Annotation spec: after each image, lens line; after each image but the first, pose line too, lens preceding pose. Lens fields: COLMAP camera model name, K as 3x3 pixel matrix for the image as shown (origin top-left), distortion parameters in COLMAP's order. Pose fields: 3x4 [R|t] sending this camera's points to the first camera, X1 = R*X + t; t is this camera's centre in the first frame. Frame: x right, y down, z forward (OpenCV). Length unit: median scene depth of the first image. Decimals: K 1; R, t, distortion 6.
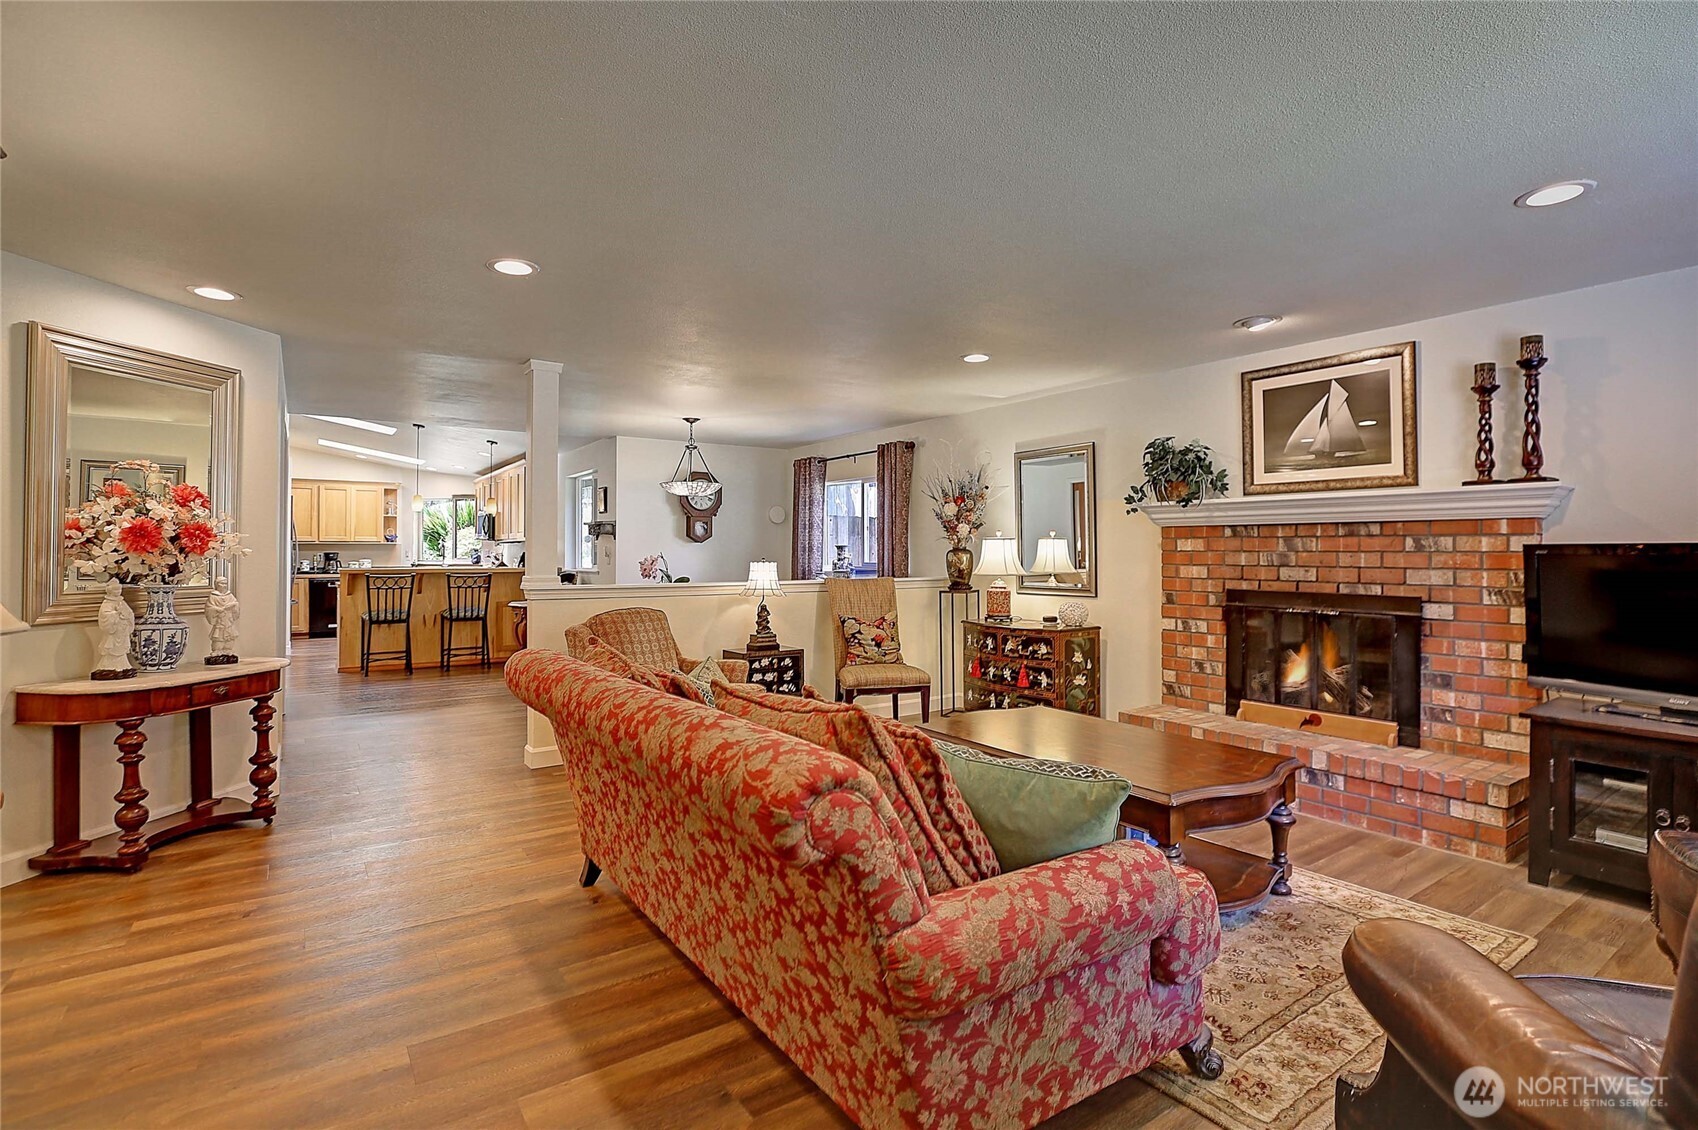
lens RADIAL K [[797.6, 0, 849.3], [0, 797.6, 529.0], [0, 0, 1]] dist [-0.032204, 0.000151]
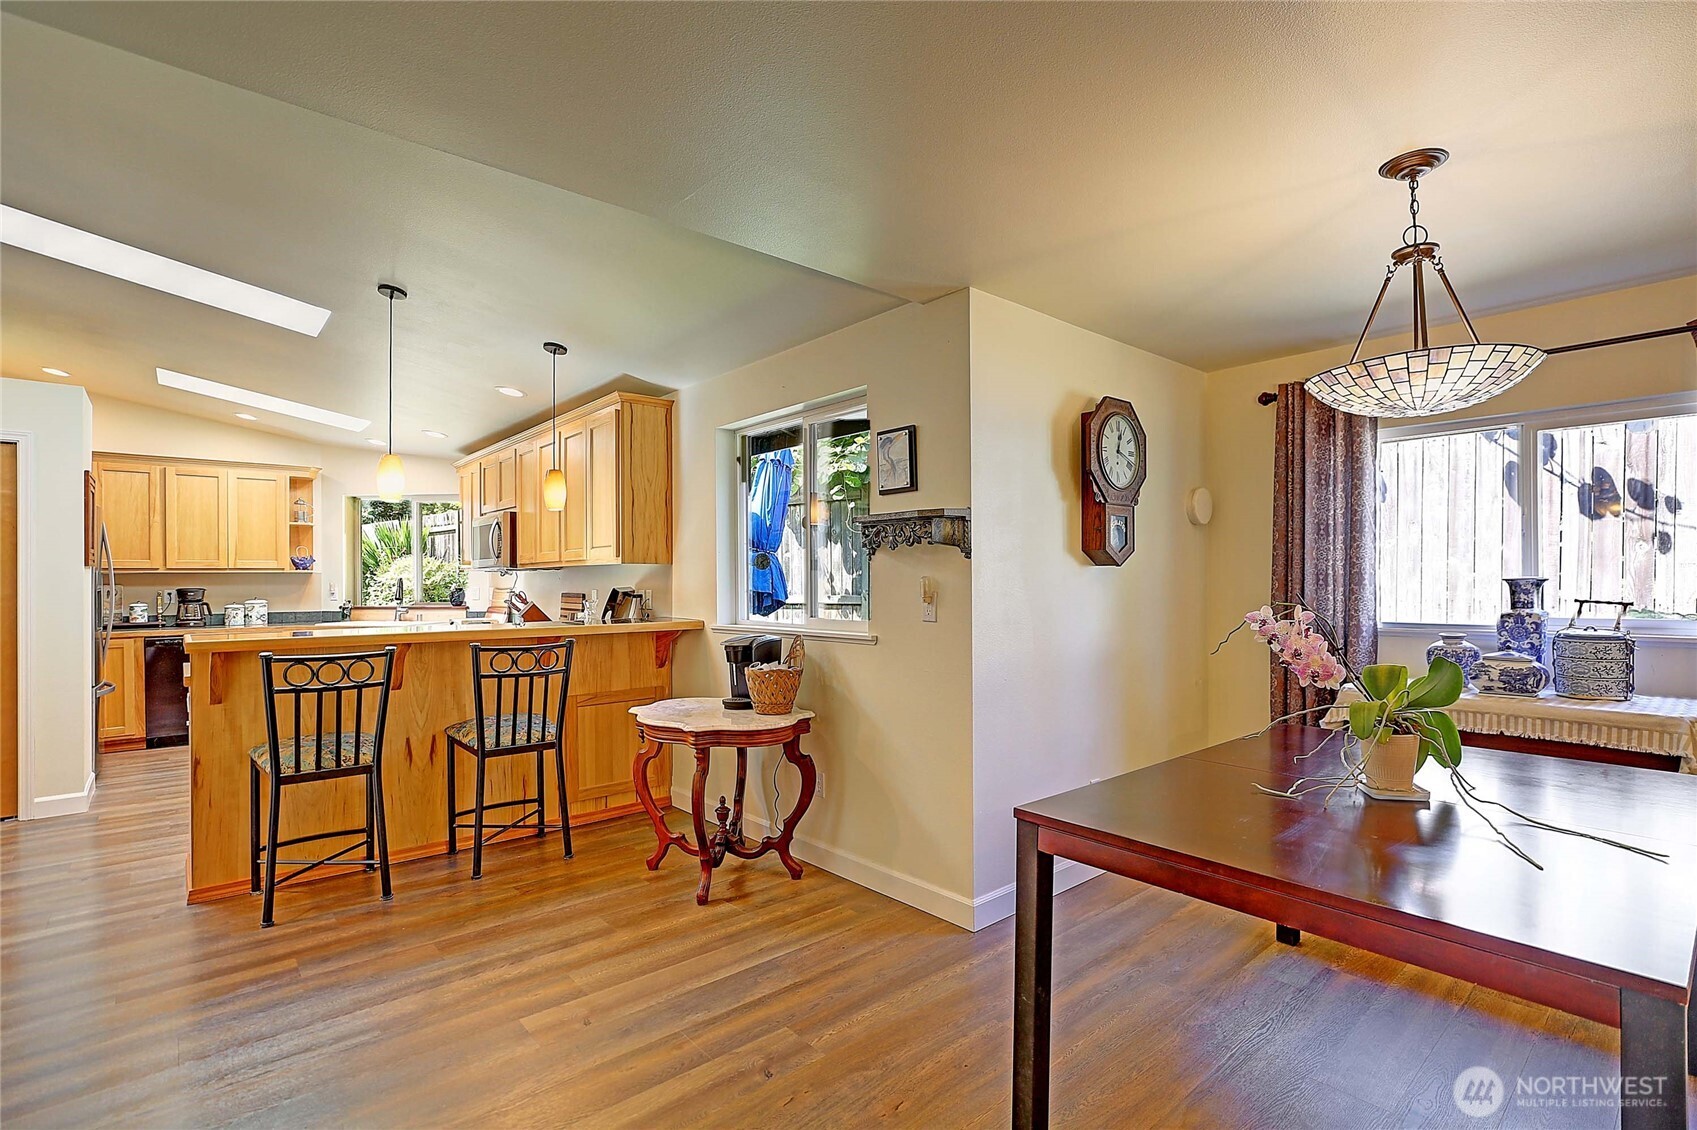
lens RADIAL K [[785.0, 0, 852.2], [0, 785.0, 570.3], [0, 0, 1]] dist [-0.037119, 0.013653]
pose [[0.994053, -0.003689, 0.108834, -0.344853], [0.001700, 0.999830, 0.018357, 0.010738], [-0.108884, -0.018062, 0.993890, 0.558040]]
